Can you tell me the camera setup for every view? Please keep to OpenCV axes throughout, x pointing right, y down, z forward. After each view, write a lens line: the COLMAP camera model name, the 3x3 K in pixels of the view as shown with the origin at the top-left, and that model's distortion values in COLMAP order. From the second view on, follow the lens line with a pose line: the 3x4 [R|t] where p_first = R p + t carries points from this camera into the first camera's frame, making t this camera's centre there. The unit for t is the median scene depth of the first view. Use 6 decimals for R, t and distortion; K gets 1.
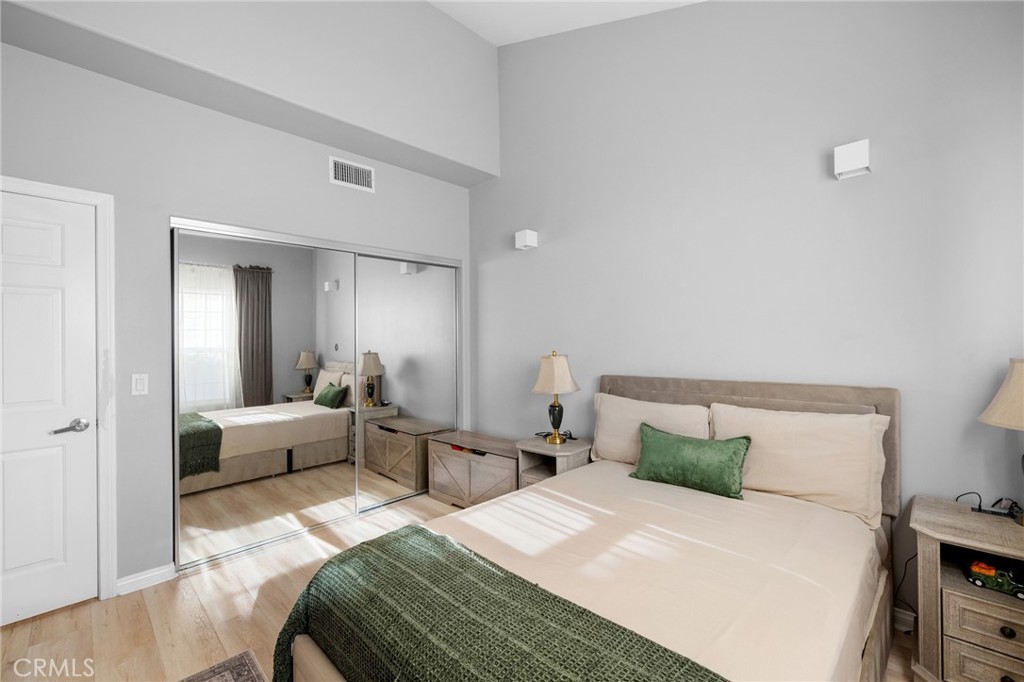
lens RADIAL K [[423.0, 0, 512.0], [0, 423.0, 341.0], [0, 0, 1]] dist [-0.001000, -0.000048]
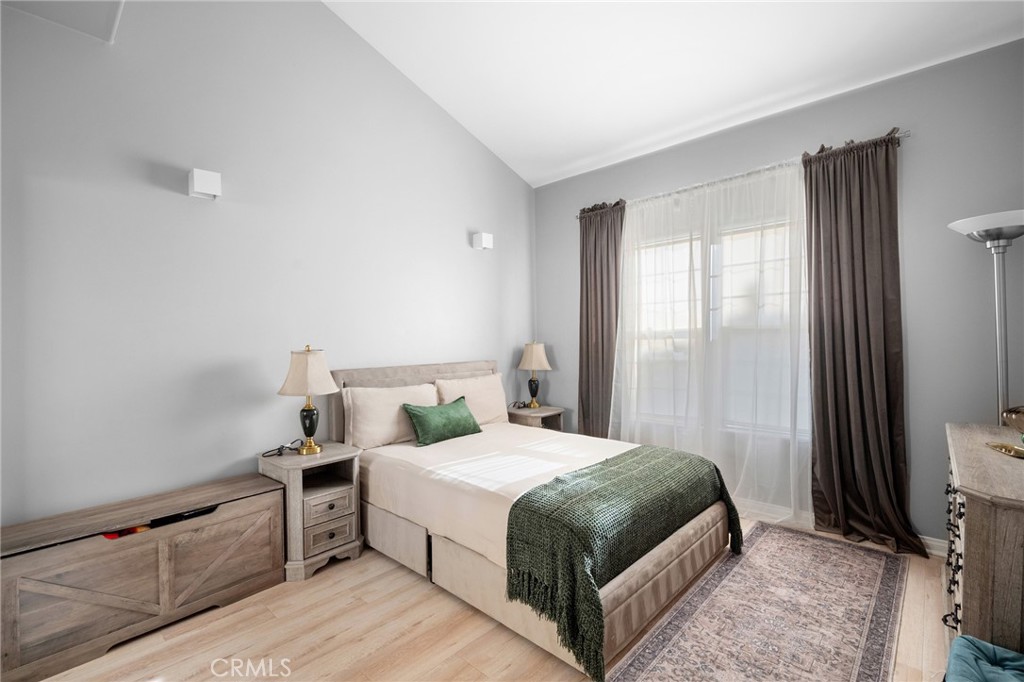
lens RADIAL K [[458.9, 0, 516.0], [0, 458.9, 338.5], [0, 0, 1]] dist [-0.001410, -0.000307]
pose [[-0.030474, 0.010551, 0.999480, -1.076174], [0.000730, 0.999944, -0.010534, 0.025137], [-0.999535, 0.000408, -0.030480, 0.784656]]
